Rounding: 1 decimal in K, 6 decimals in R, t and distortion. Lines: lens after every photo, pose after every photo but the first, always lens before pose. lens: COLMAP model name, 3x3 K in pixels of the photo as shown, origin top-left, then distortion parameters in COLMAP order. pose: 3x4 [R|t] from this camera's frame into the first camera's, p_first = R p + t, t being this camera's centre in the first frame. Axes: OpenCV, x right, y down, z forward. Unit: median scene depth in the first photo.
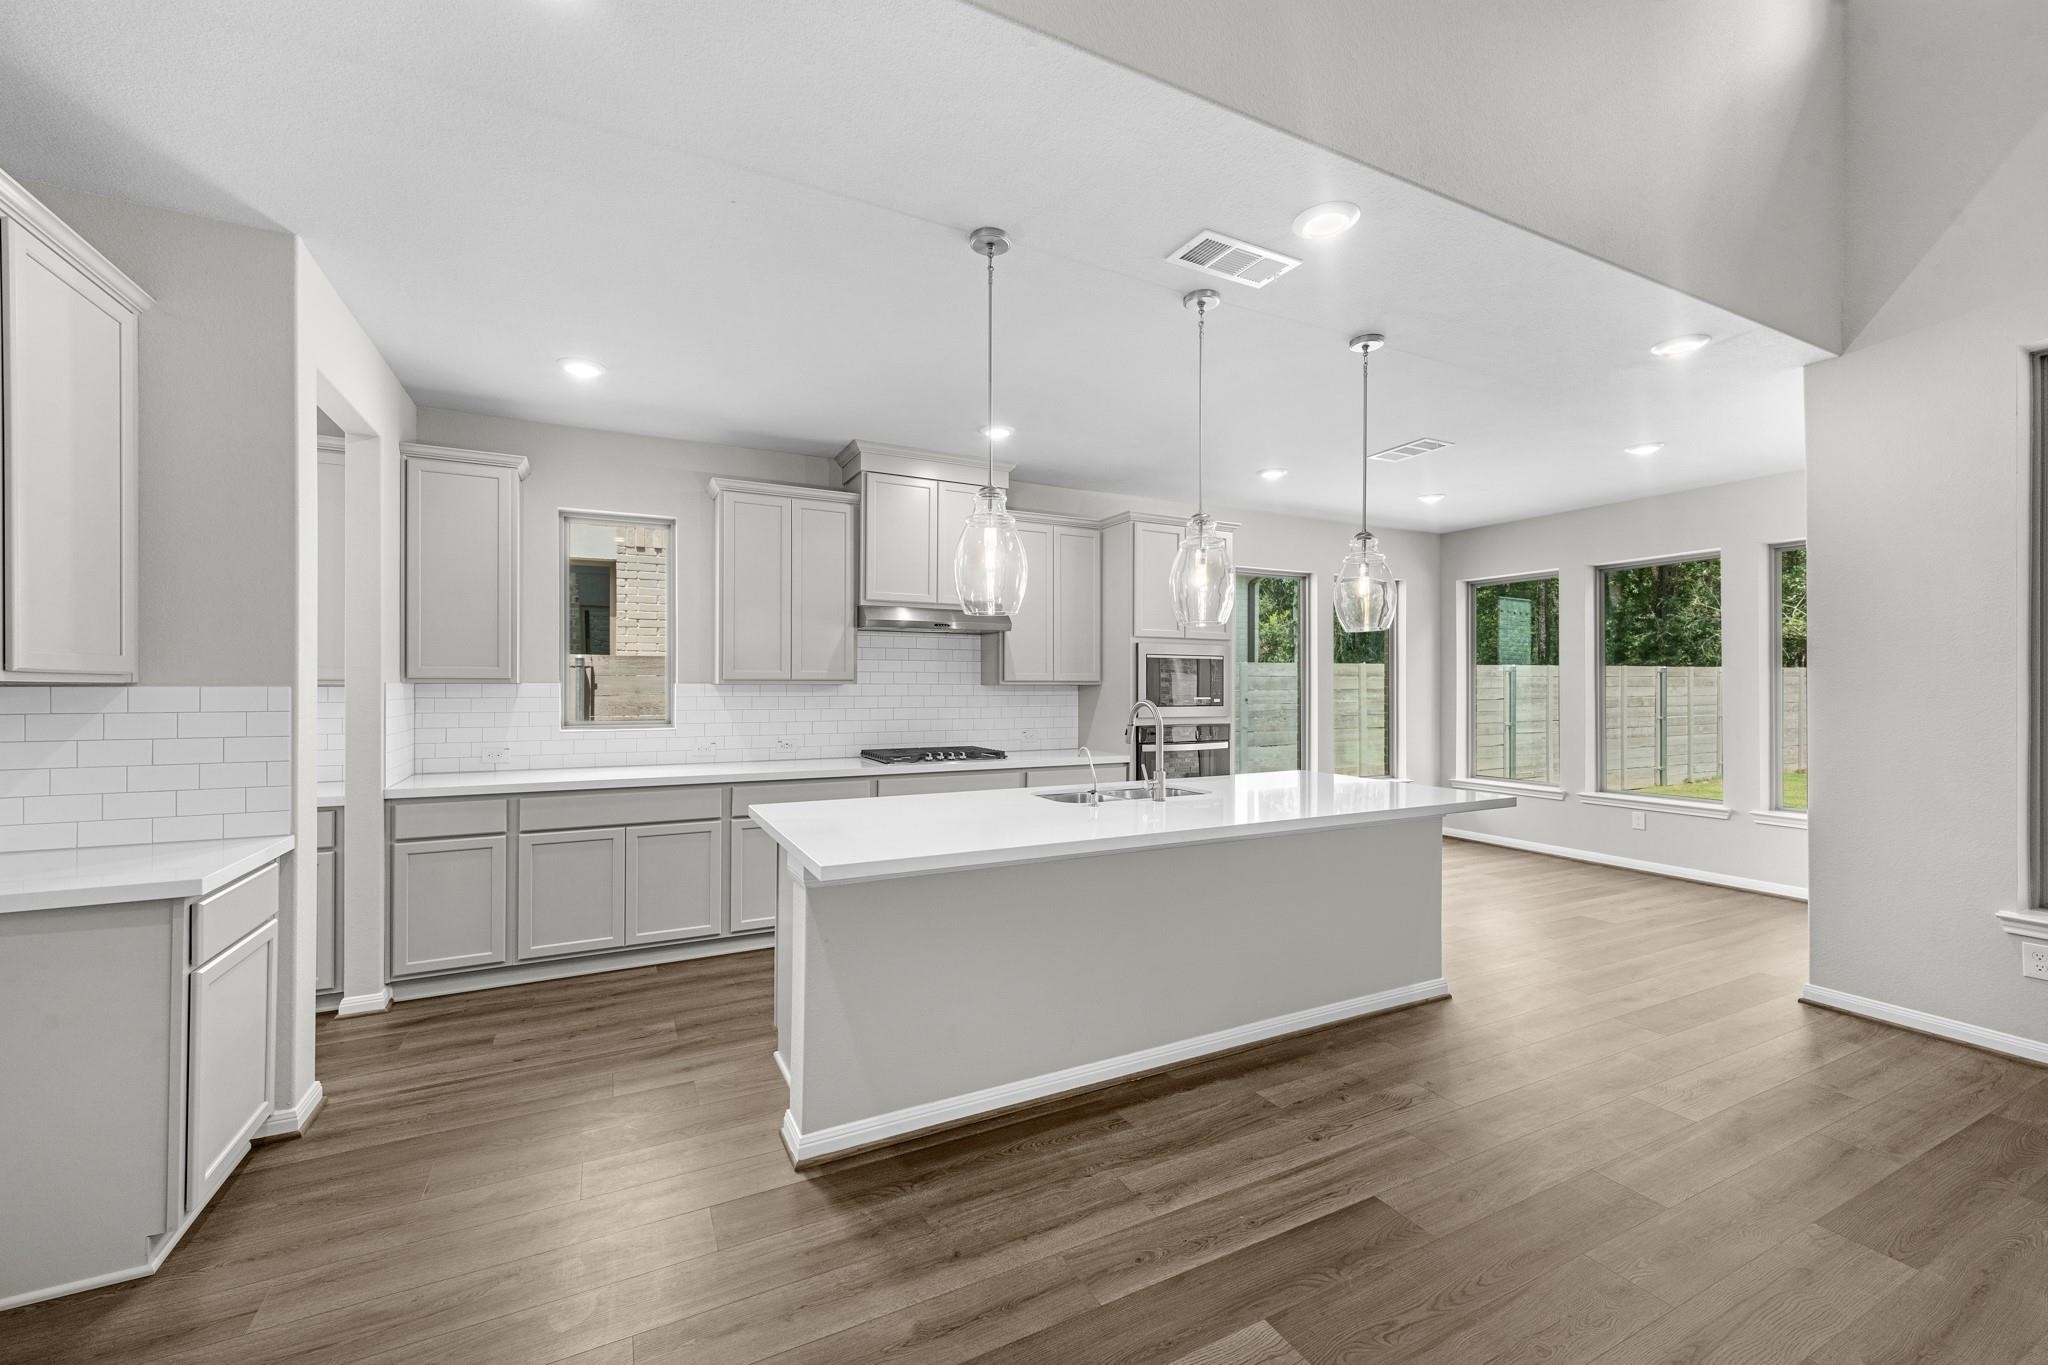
lens RADIAL K [[824.5, 0, 1028.4], [0, 824.5, 682.6], [0, 0, 1]] dist [0.005622, 0.000337]
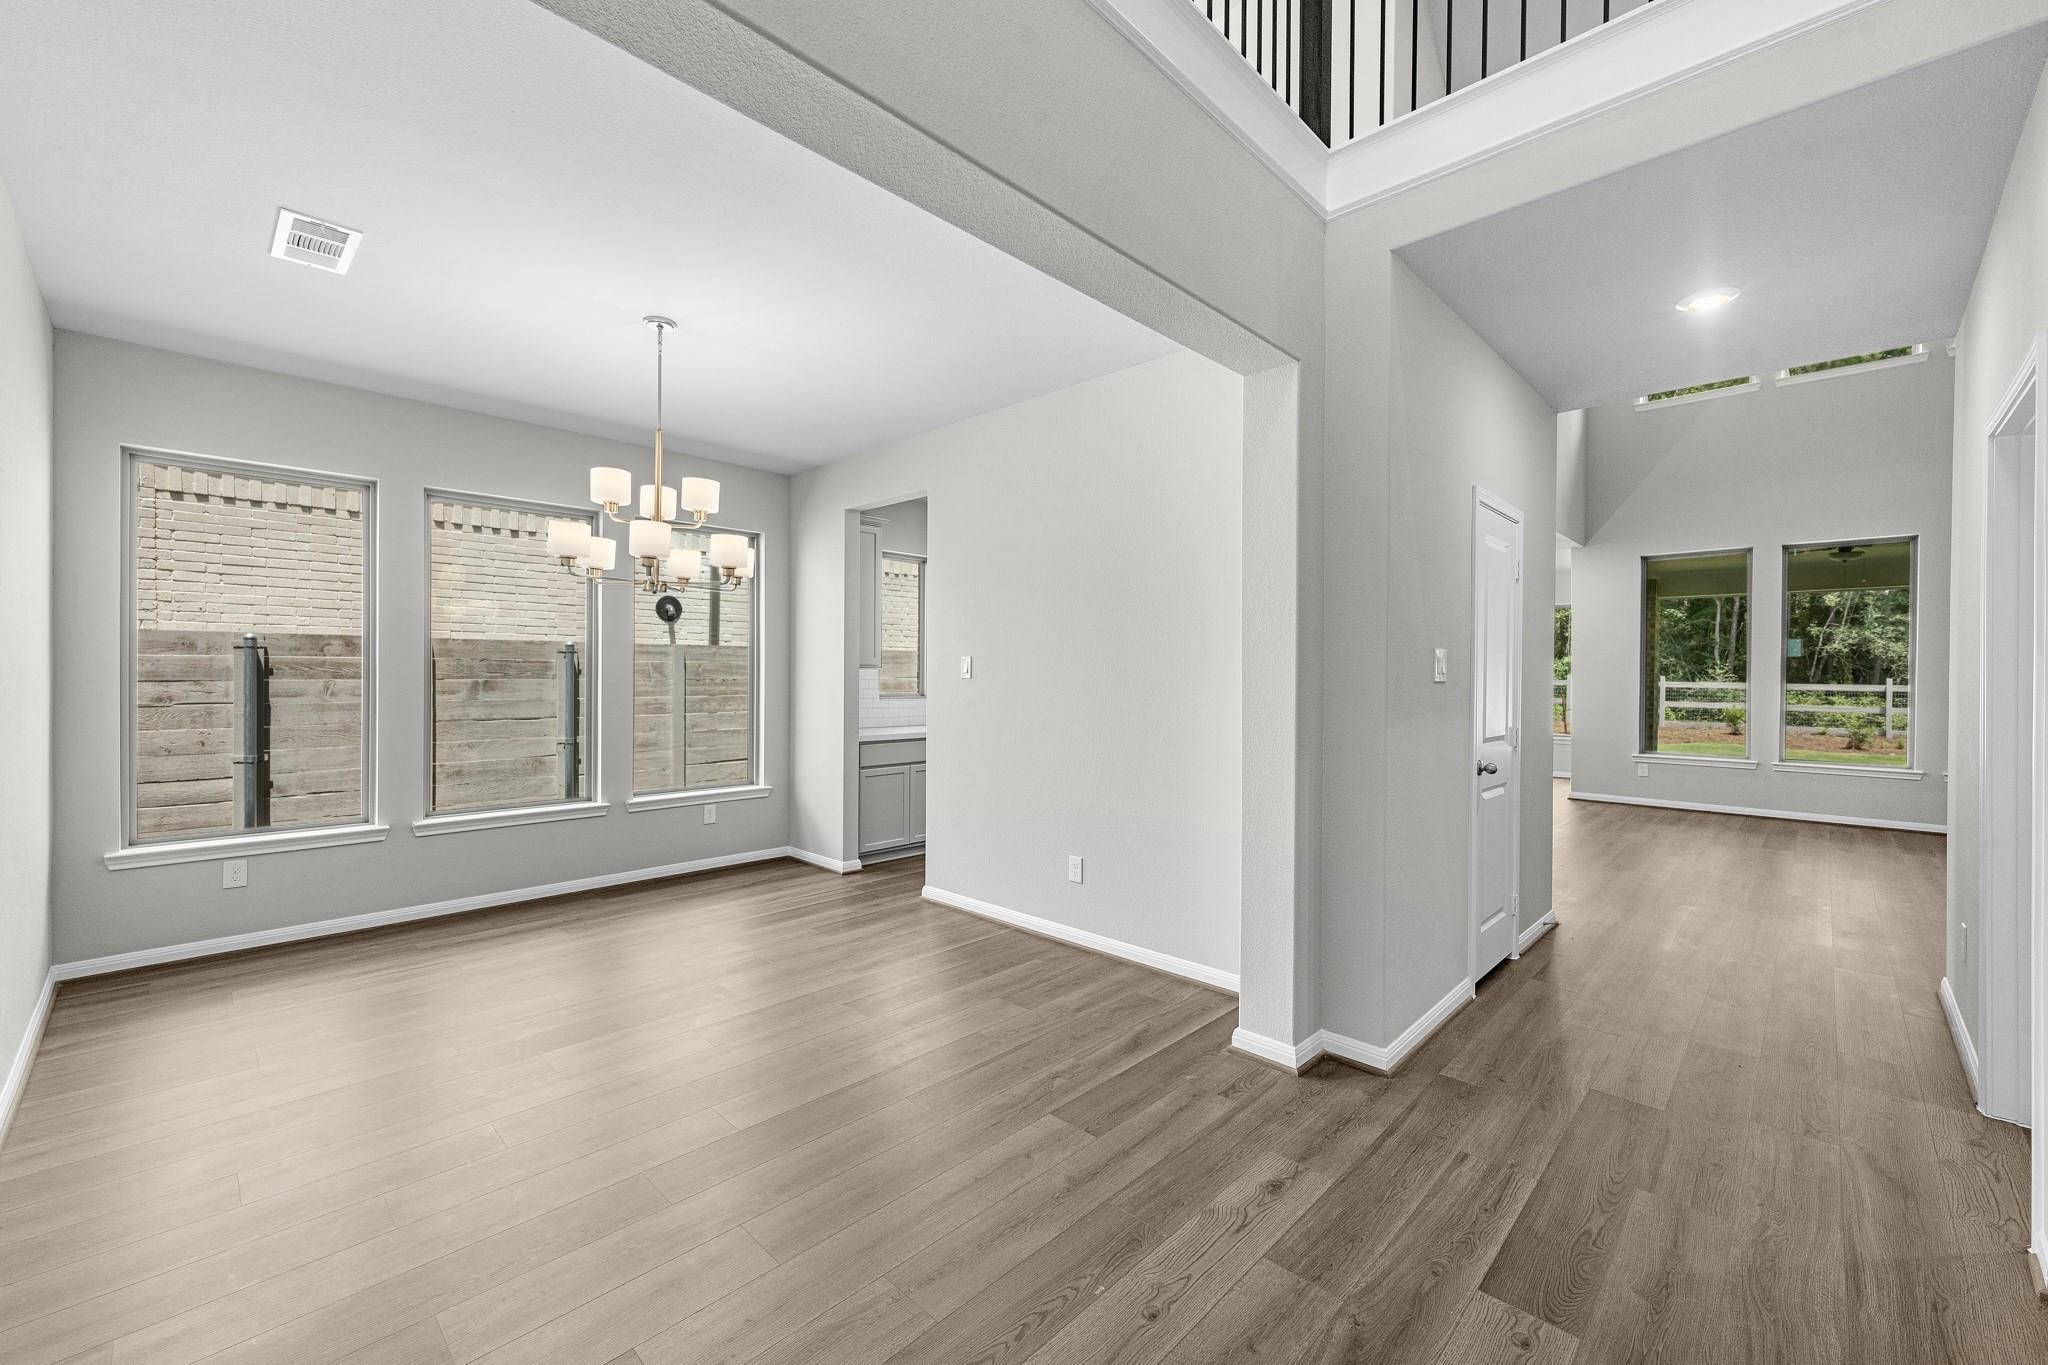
lens RADIAL K [[824.5, 0, 1026.4], [0, 824.5, 678.5], [0, 0, 1]] dist [0.005622, 0.000337]
pose [[0.946722, 0.003254, 0.322034, -1.174331], [-0.005033, 0.999976, 0.004691, 0.013457], [-0.322011, -0.006062, 0.946716, -0.682252]]
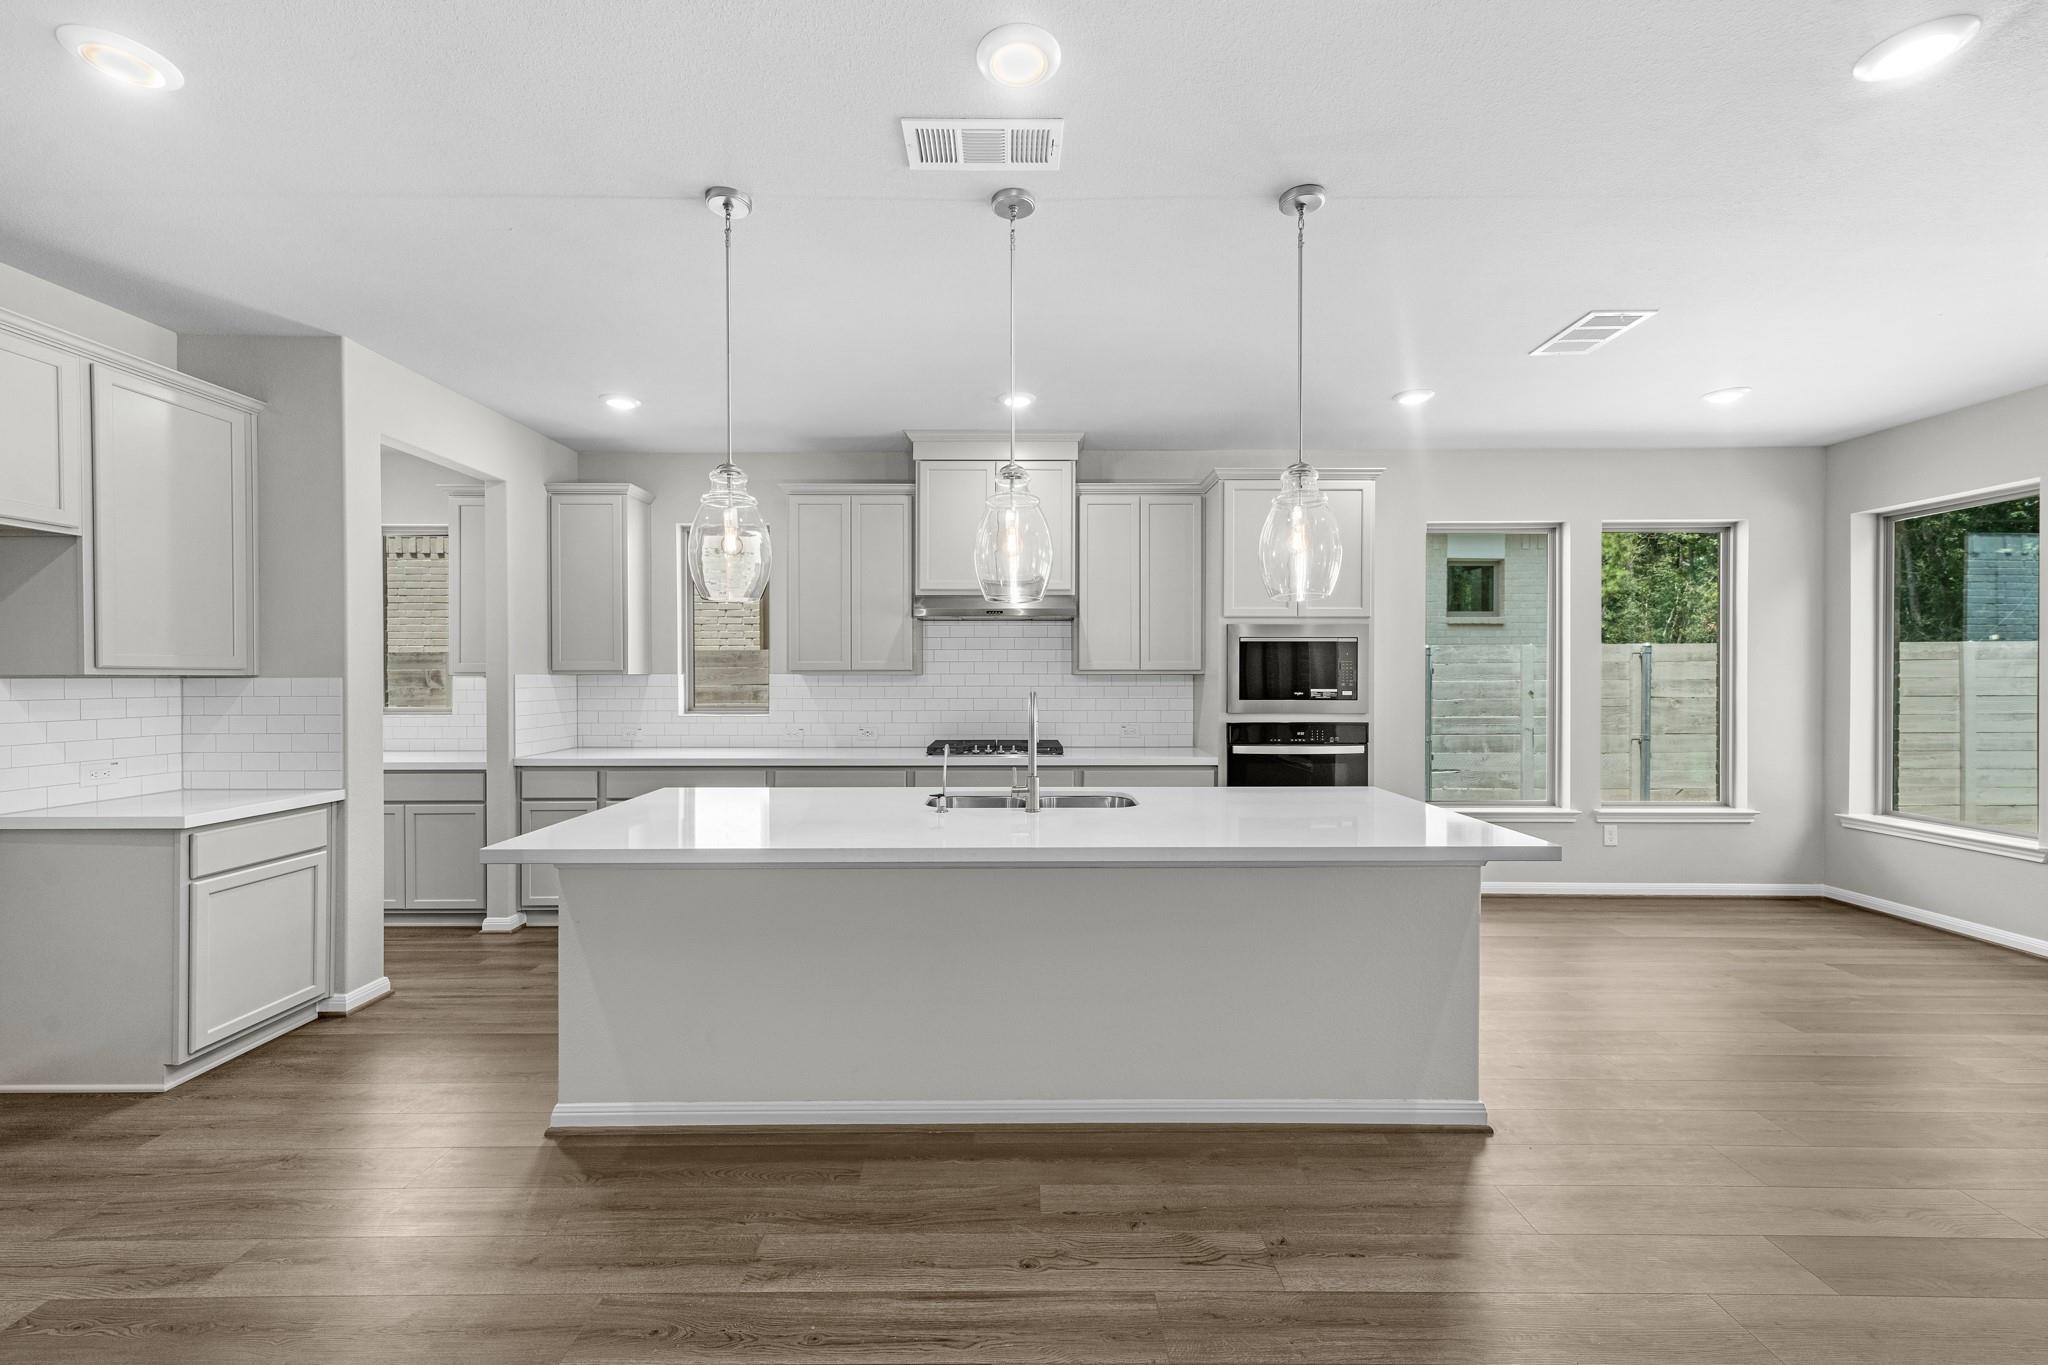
lens RADIAL K [[824.5, 0, 1020.8], [0, 824.5, 681.5], [0, 0, 1]] dist [0.005622, 0.000337]
pose [[0.889729, 0.000861, -0.456489, 0.389324], [0.004364, 0.999936, 0.010393, 0.000844], [0.456469, -0.011239, 0.889668, 0.179526]]
